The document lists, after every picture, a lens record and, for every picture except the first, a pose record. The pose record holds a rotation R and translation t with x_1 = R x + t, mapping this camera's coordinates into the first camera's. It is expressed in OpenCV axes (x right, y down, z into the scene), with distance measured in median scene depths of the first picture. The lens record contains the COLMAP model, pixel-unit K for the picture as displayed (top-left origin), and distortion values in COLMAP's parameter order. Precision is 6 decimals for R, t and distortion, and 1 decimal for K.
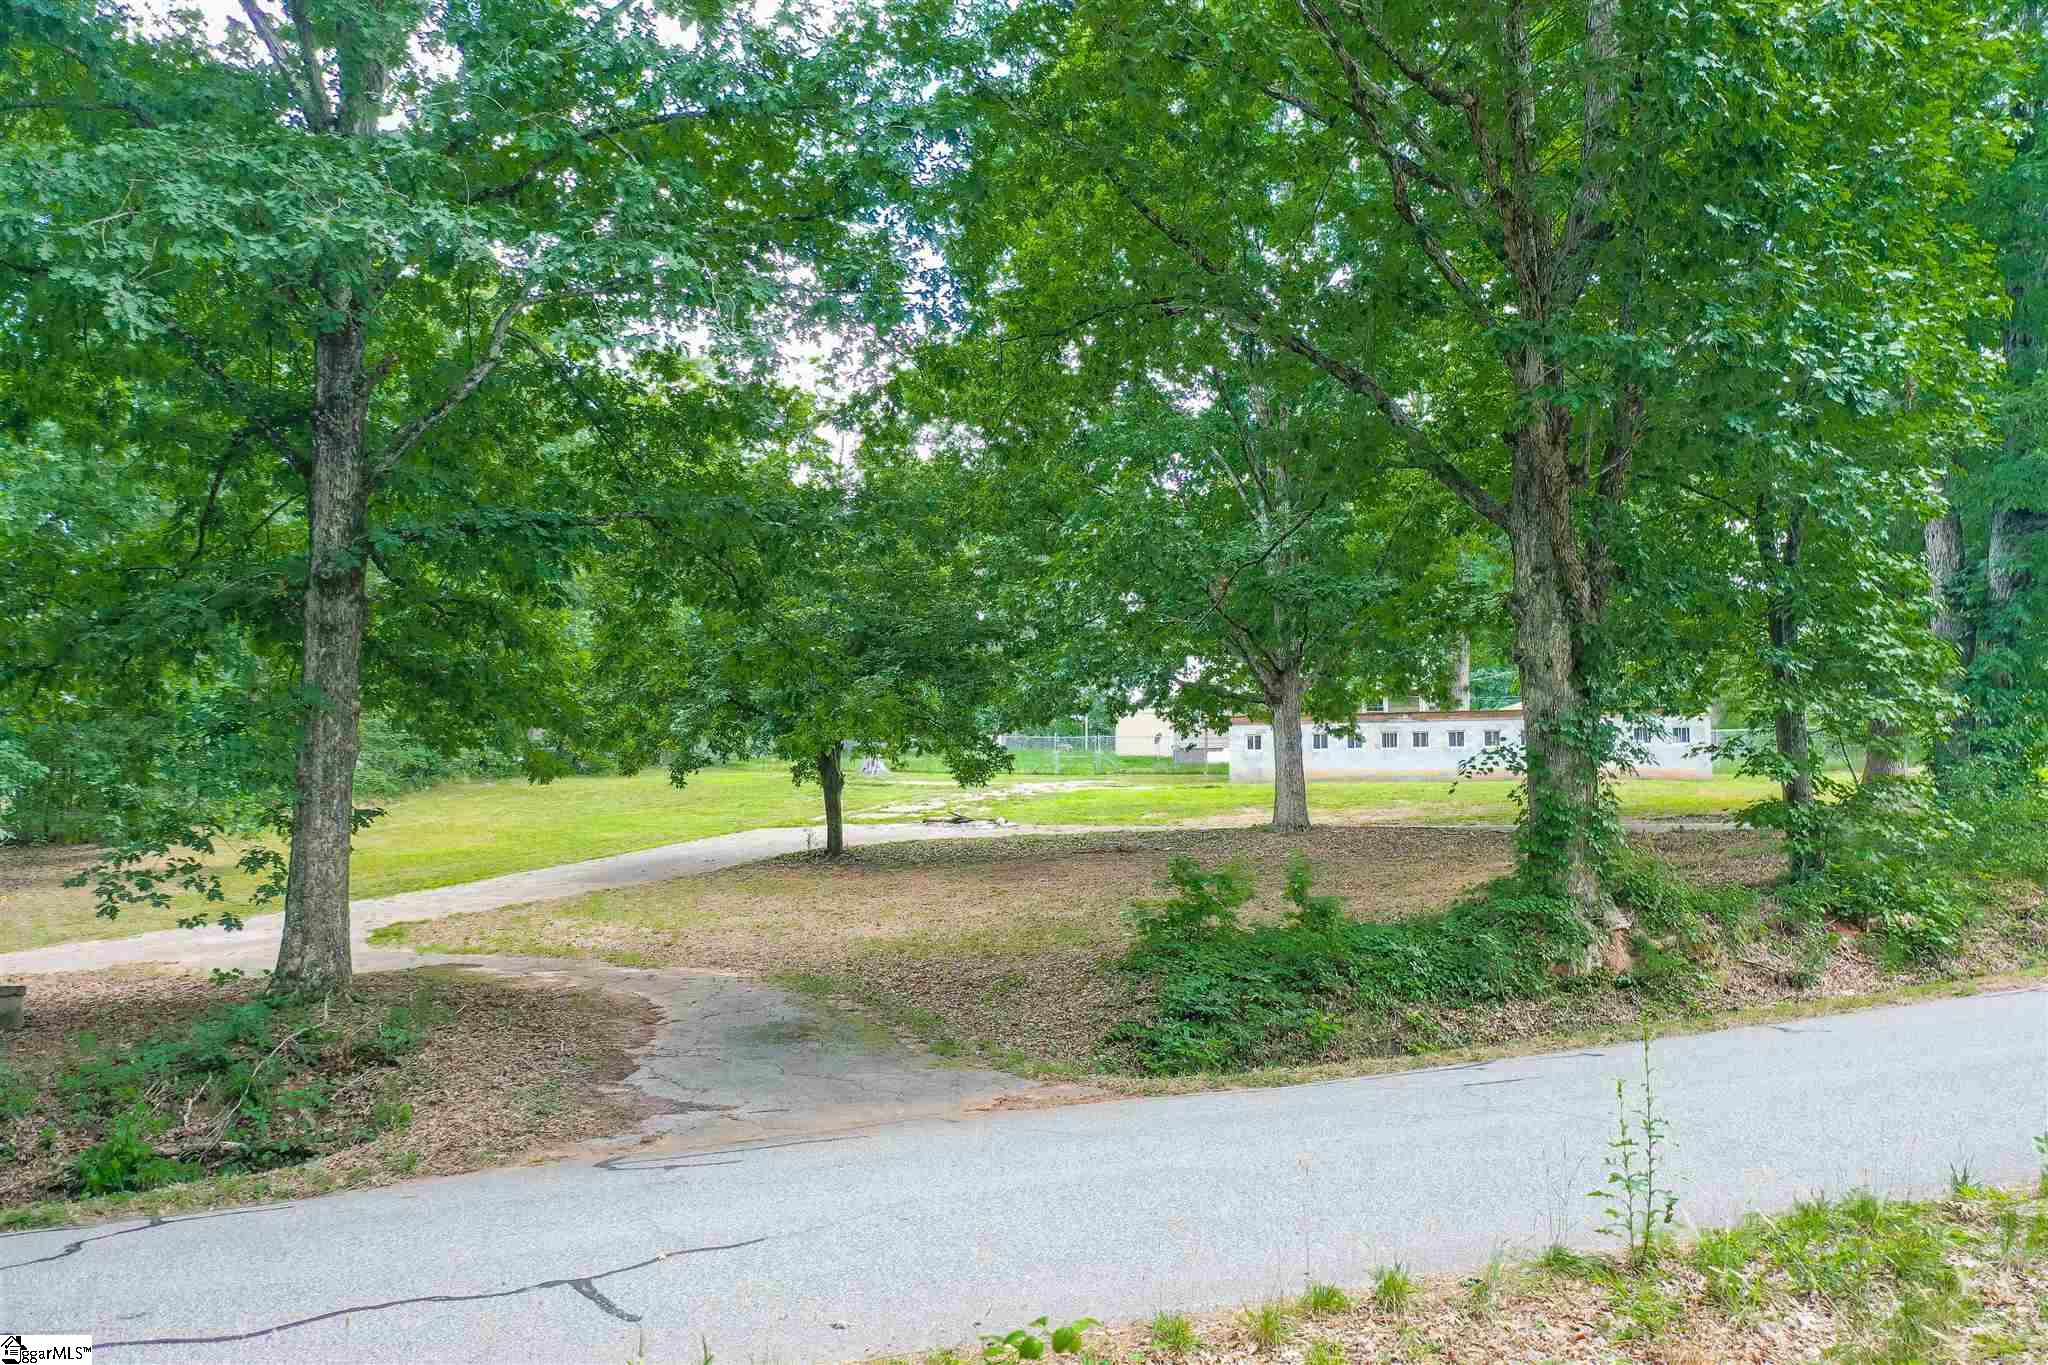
lens RADIAL K [[1625.0, 0, 1009.7], [0, 1625.0, 679.4], [0, 0, 1]] dist [-0.006162, -0.002379]
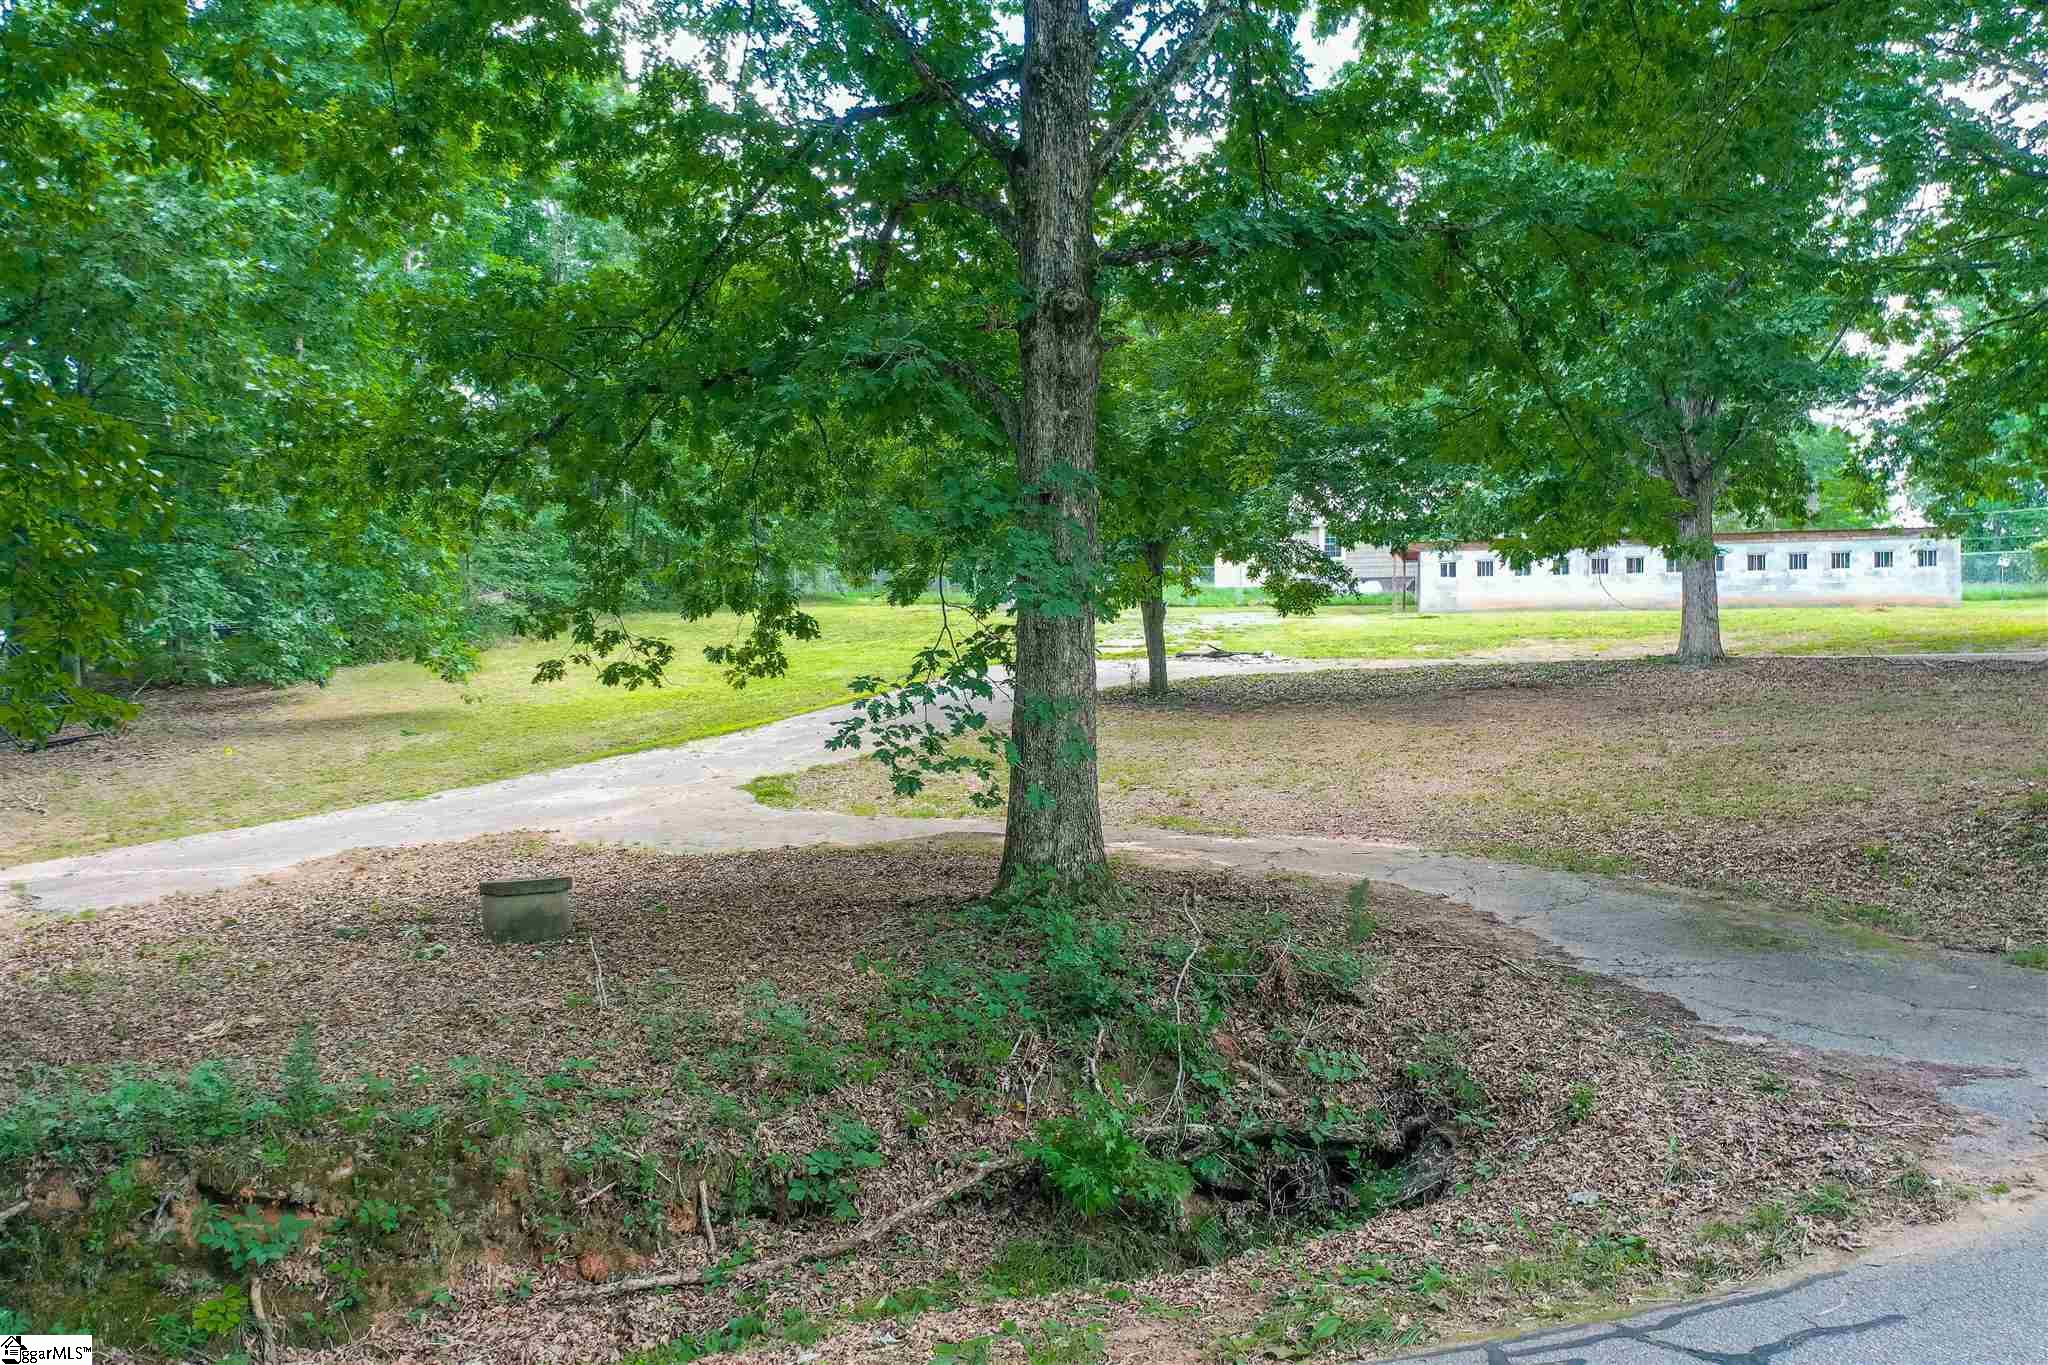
lens RADIAL K [[1625.0, 0, 1013.2], [0, 1625.0, 679.3], [0, 0, 1]] dist [-0.006162, -0.002379]
pose [[0.999778, -0.006291, 0.020103, -0.445067], [0.004235, 0.994907, 0.100712, 0.025221], [-0.020634, -0.100605, 0.994712, 0.273245]]
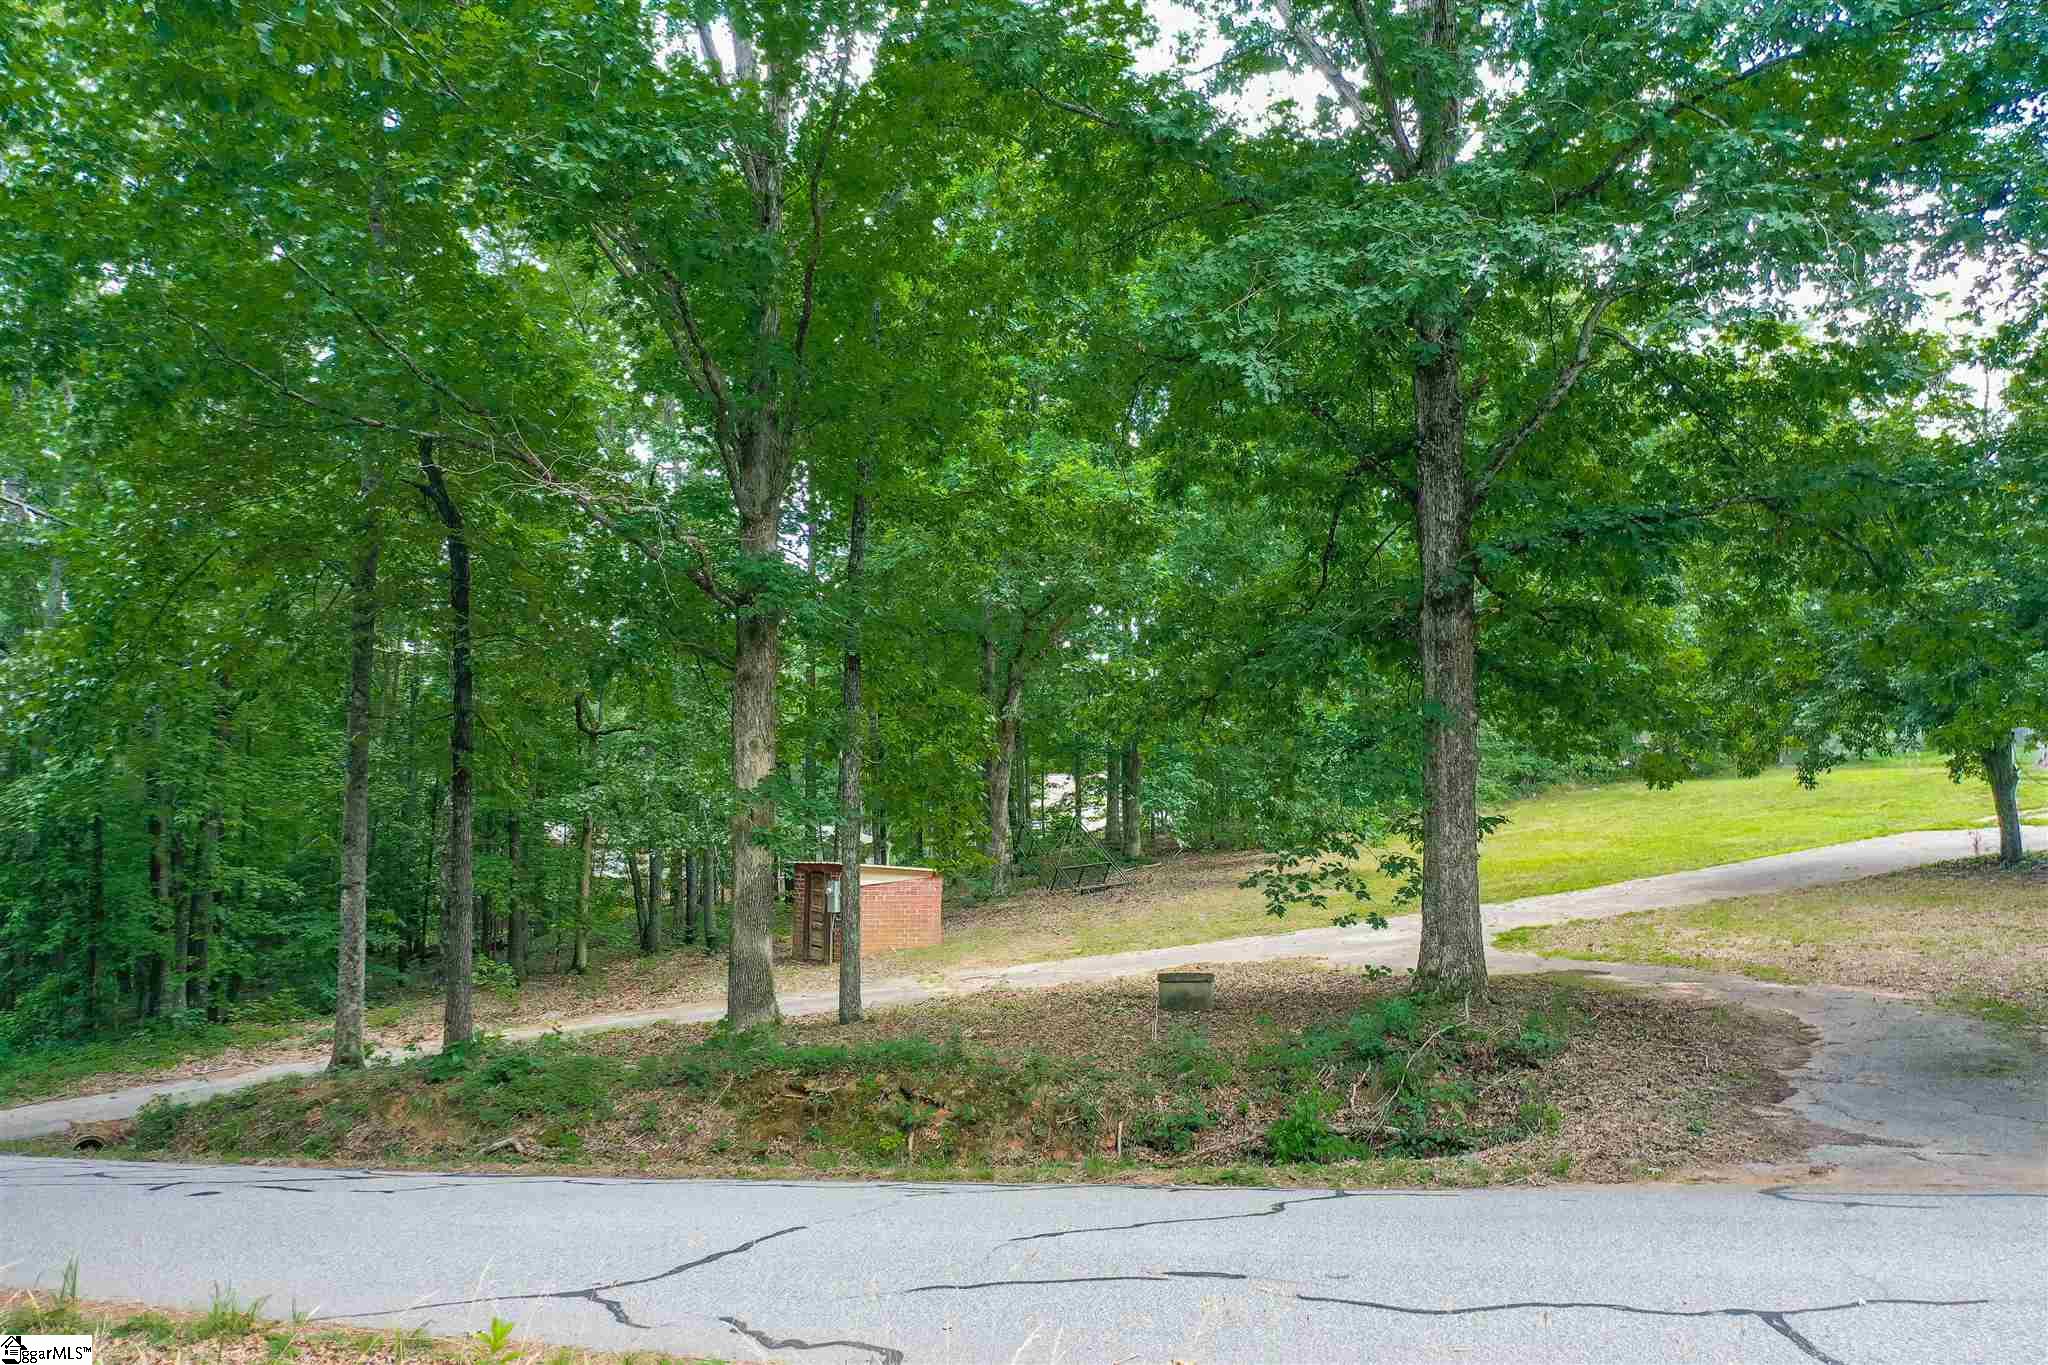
lens RADIAL K [[1625.0, 0, 1034.7], [0, 1625.0, 680.1], [0, 0, 1]] dist [-0.006162, -0.002379]
pose [[0.786850, -0.065015, -0.613710, 0.015217], [0.062751, 0.997710, -0.025241, 0.001165], [0.613946, -0.018650, 0.789128, 0.007717]]
